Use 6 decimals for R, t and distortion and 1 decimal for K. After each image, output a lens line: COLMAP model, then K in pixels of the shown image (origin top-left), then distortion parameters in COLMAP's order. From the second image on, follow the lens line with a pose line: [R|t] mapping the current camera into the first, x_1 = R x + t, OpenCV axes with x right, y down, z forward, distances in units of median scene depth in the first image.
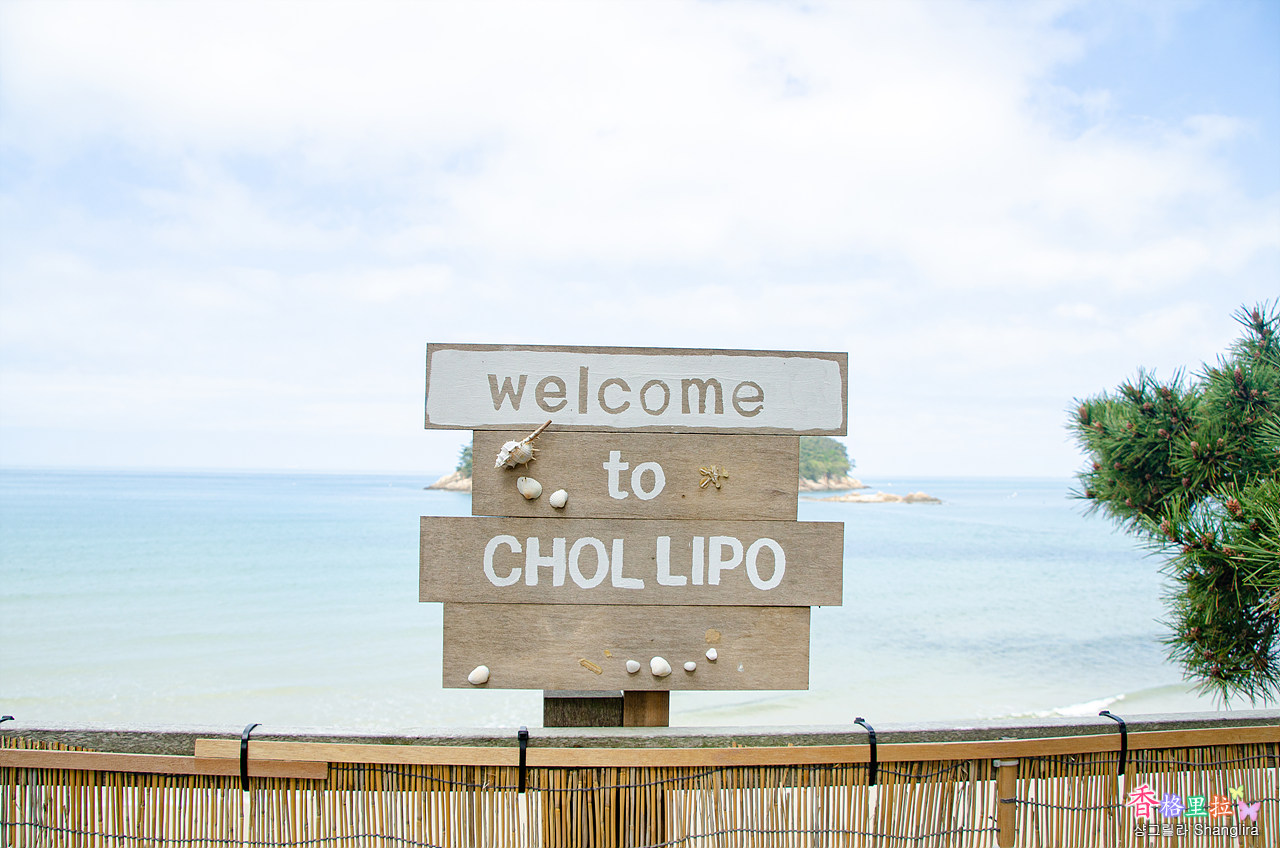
lens RADIAL K [[1021.6, 0, 638.6], [0, 1021.6, 418.4], [0, 0, 1]] dist [-0.141934, 0.078343]
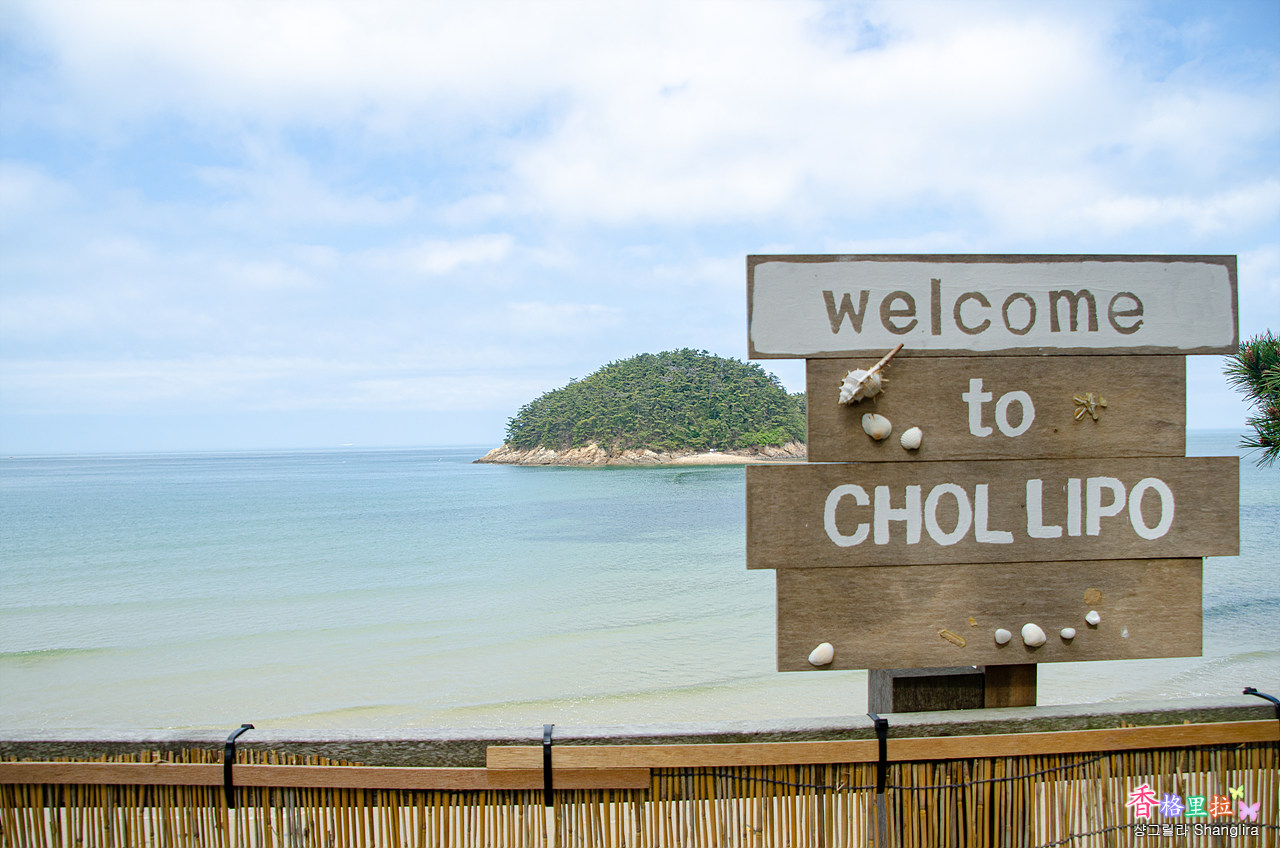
lens RADIAL K [[1021.6, 0, 628.8], [0, 1021.6, 419.5], [0, 0, 1]] dist [-0.141934, 0.078343]
pose [[0.998500, -0.031980, -0.044430, -0.271116], [0.033173, 0.999101, 0.026382, 0.033863], [0.043547, -0.027817, 0.998664, 0.169068]]
